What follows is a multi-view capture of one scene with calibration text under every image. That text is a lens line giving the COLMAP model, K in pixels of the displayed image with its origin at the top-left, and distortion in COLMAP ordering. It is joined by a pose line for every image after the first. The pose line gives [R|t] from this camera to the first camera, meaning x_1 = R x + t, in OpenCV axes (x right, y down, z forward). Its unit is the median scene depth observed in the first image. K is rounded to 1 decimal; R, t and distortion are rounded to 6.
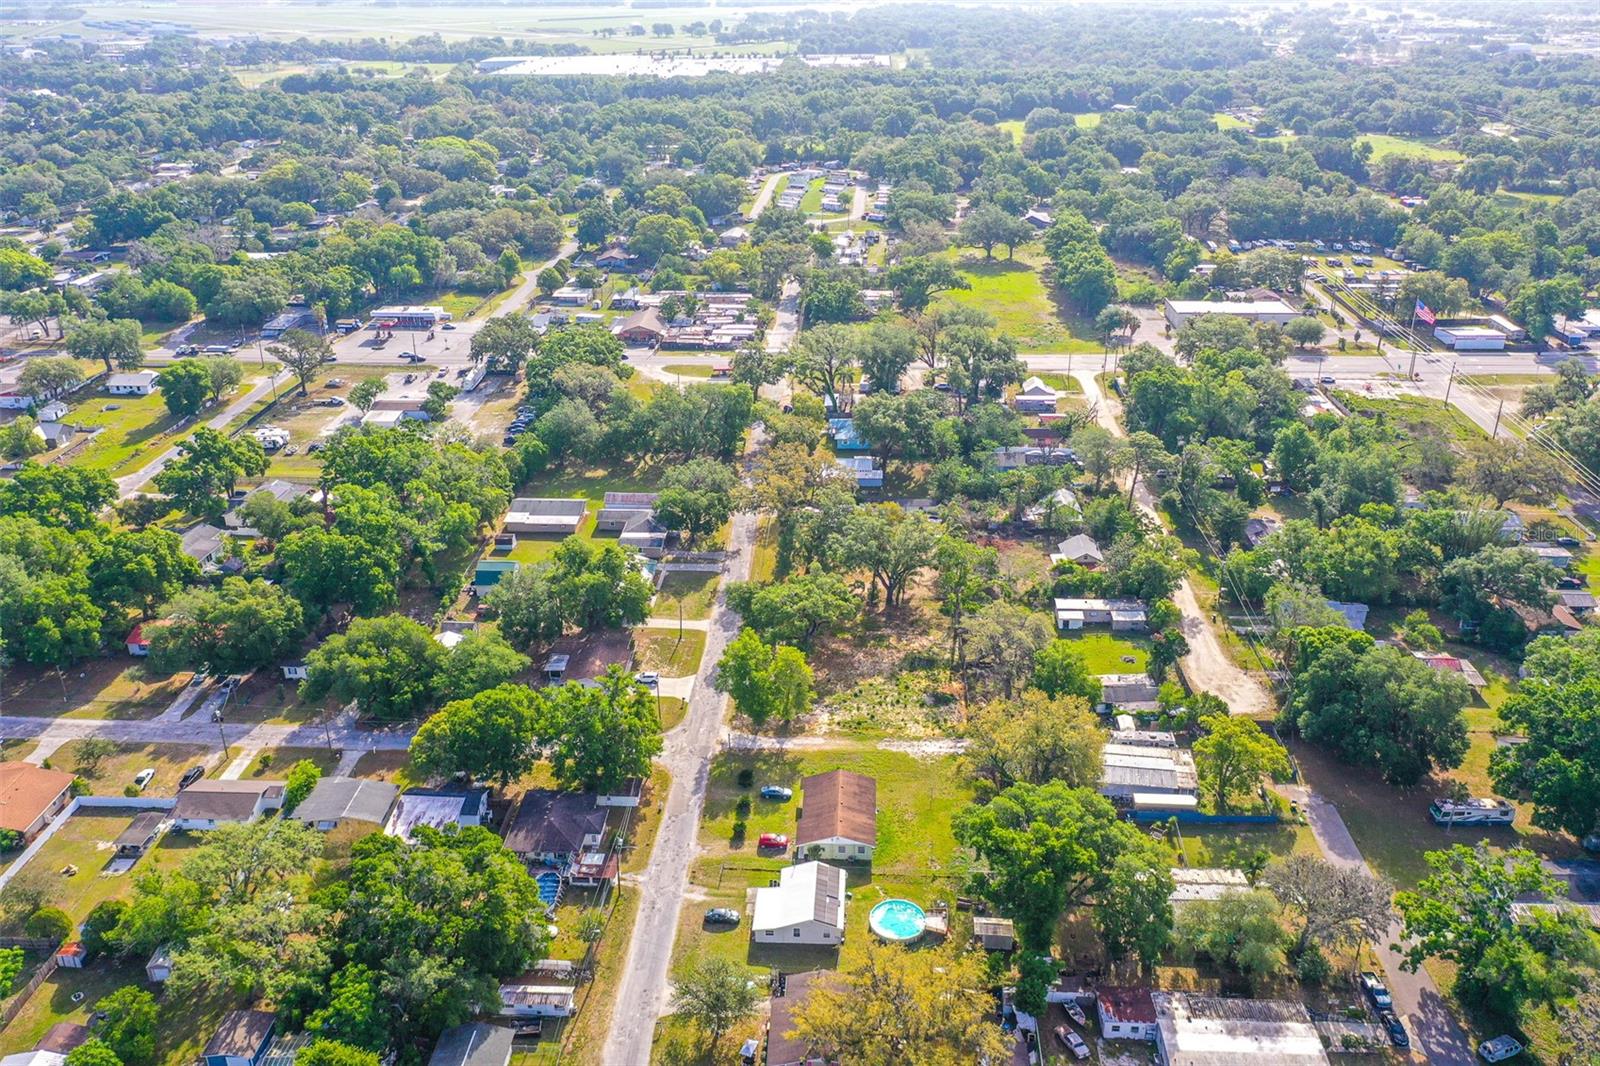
lens RADIAL K [[1270.6, 0, 803.6], [0, 1270.6, 535.9], [0, 0, 1]] dist [0.000532, -0.003296]
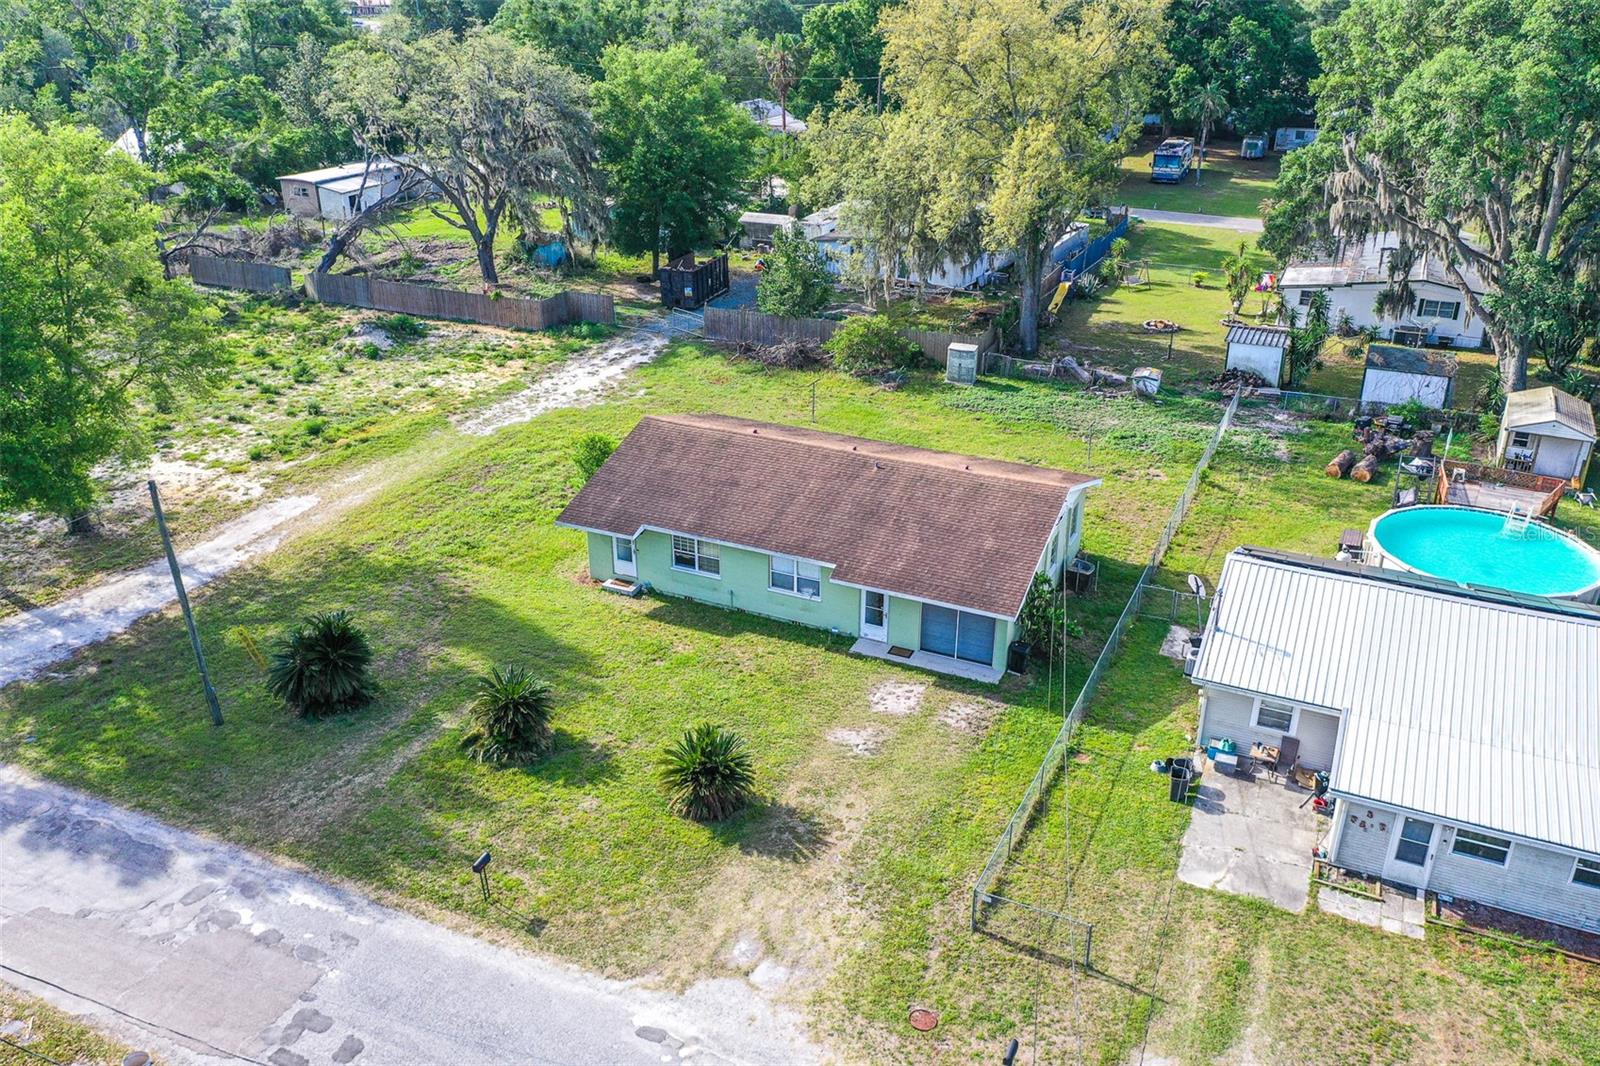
lens RADIAL K [[1288.5, 0, 798.7], [0, 1288.5, 535.0], [0, 0, 1]] dist [0.001717, 0.000684]
pose [[0.406079, -0.385218, 0.828678, -0.157264], [0.378330, 0.896316, 0.231266, 0.146970], [-0.831845, 0.219602, 0.509714, 0.798172]]
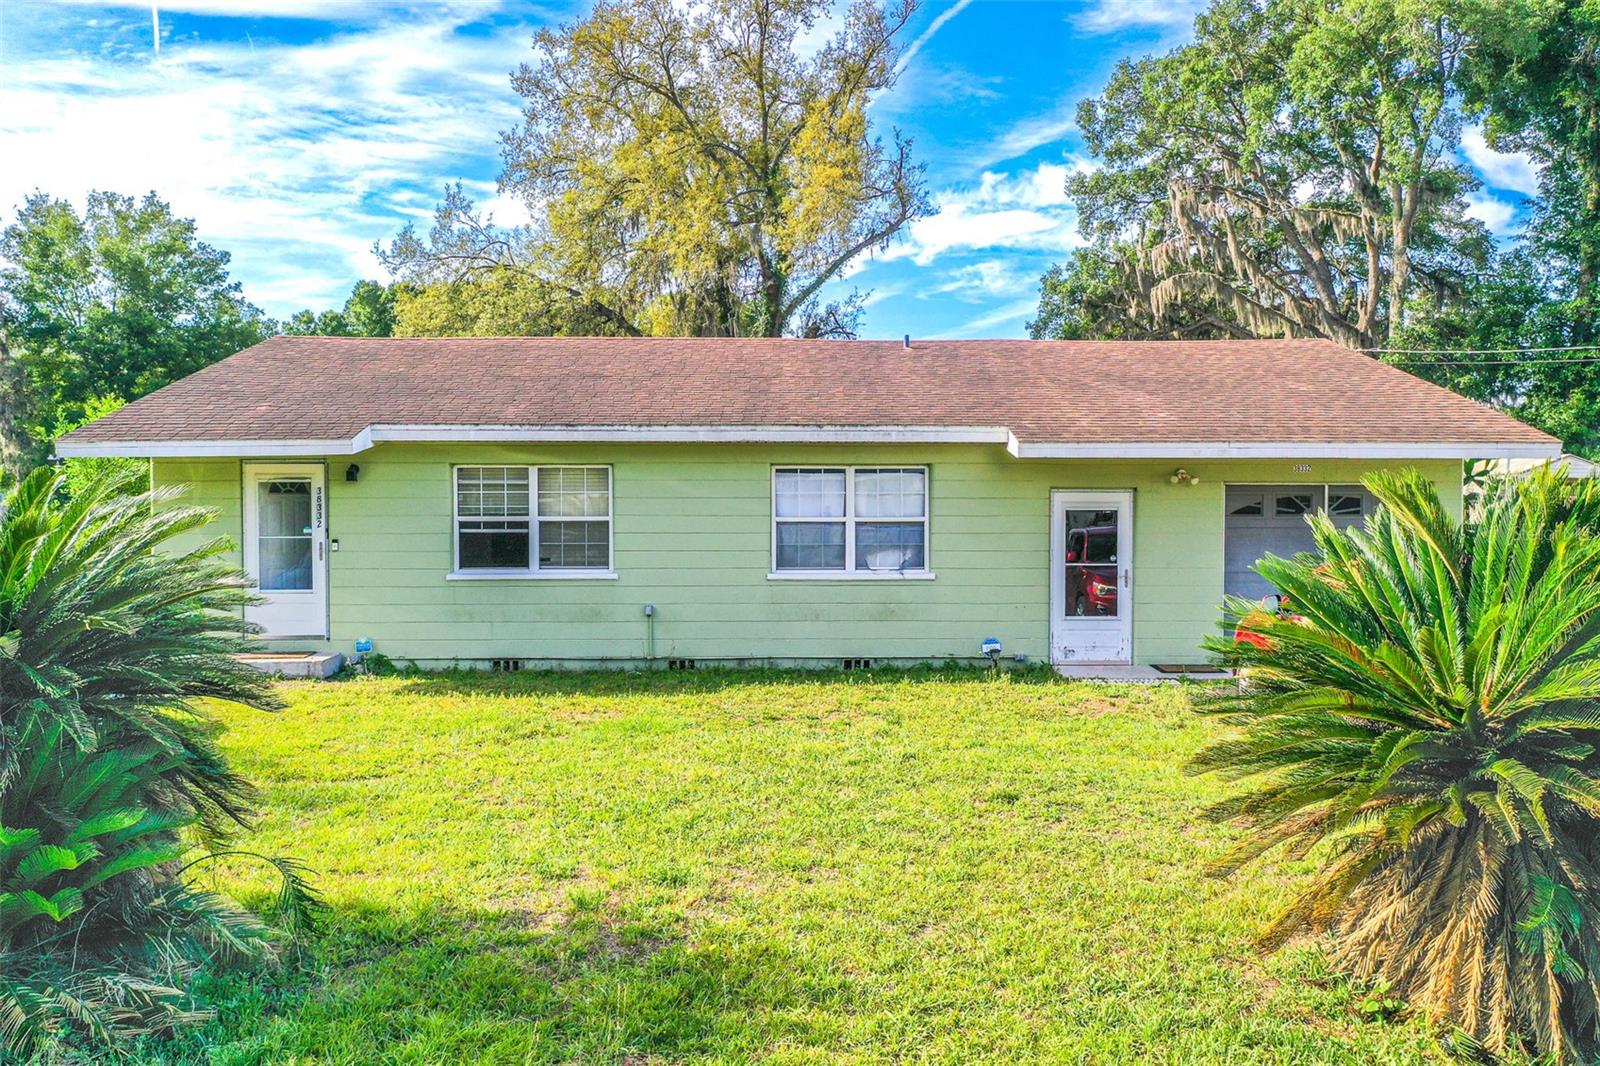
lens RADIAL K [[1277.6, 0, 800.0], [0, 1277.6, 533.0], [0, 0, 1]] dist [0.006620, -0.003344]
pose [[-0.046280, -0.022780, 0.998669, -0.064557], [0.411702, 0.910447, 0.039847, 0.195679], [-0.910143, 0.412998, -0.032757, 0.907859]]
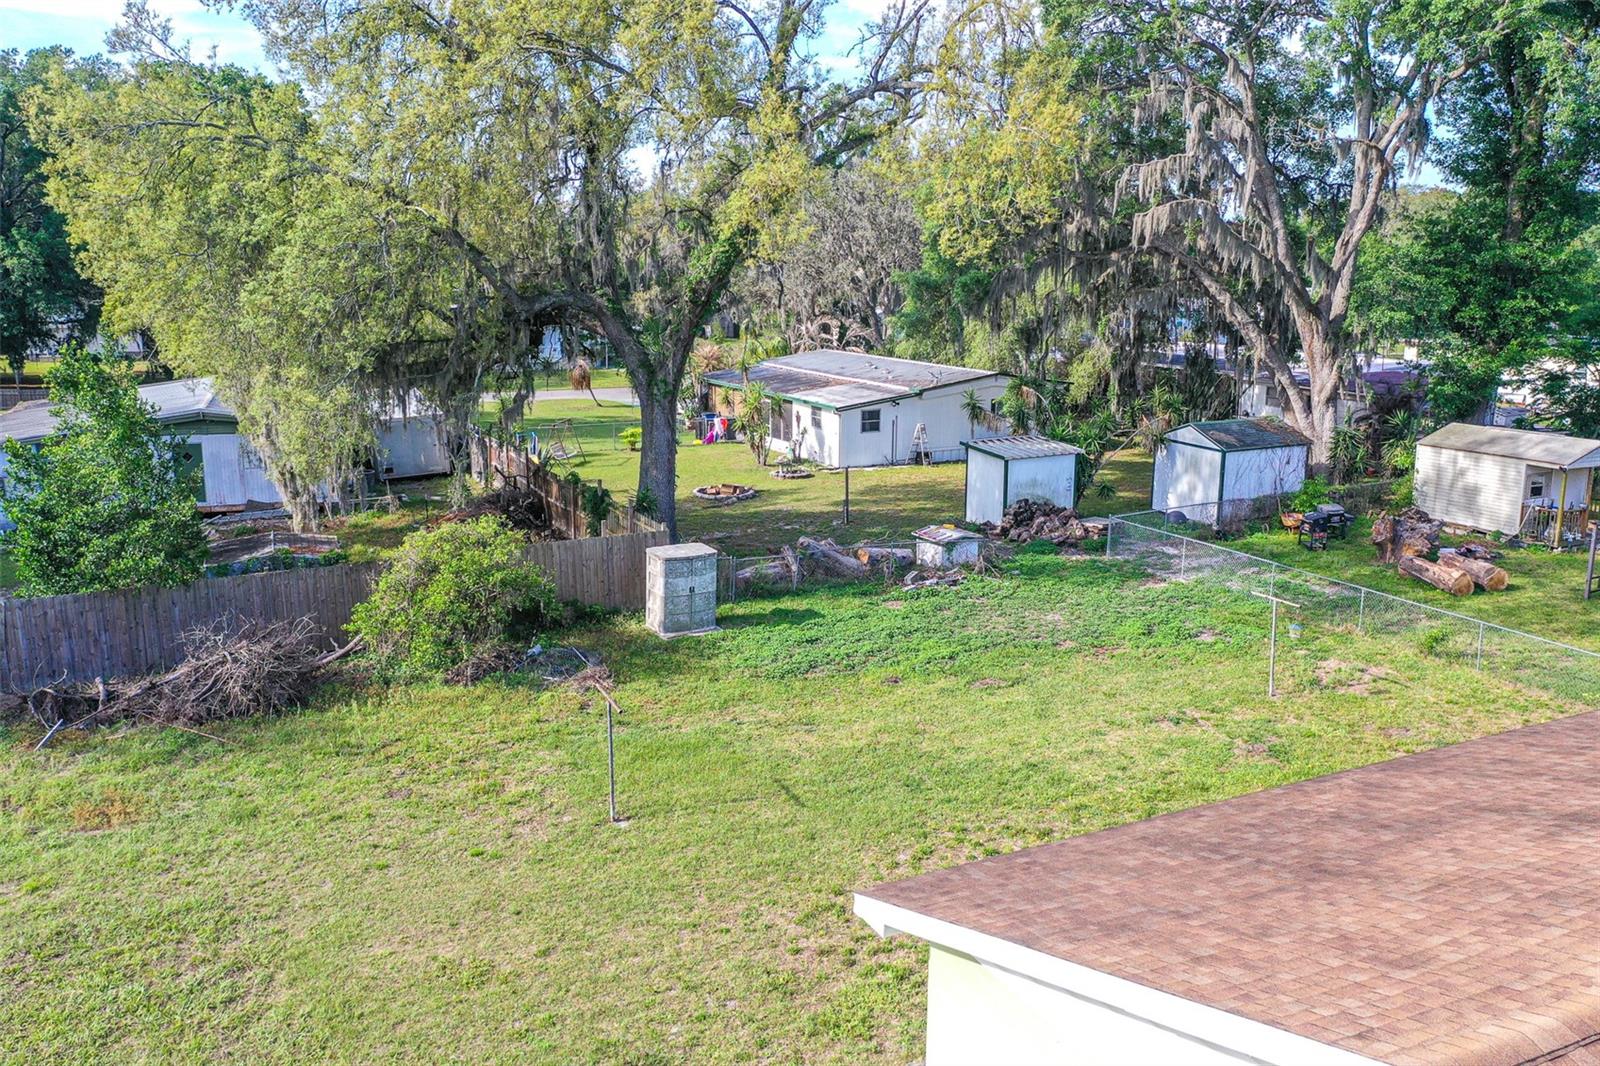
lens RADIAL K [[1270.6, 0, 803.6], [0, 1270.6, 535.9], [0, 0, 1]] dist [0.000532, -0.003296]
pose [[-0.474420, -0.193388, 0.858794, 0.012215], [0.357204, 0.849354, 0.388592, 0.144210], [-0.804569, 0.491121, -0.333871, 0.947276]]
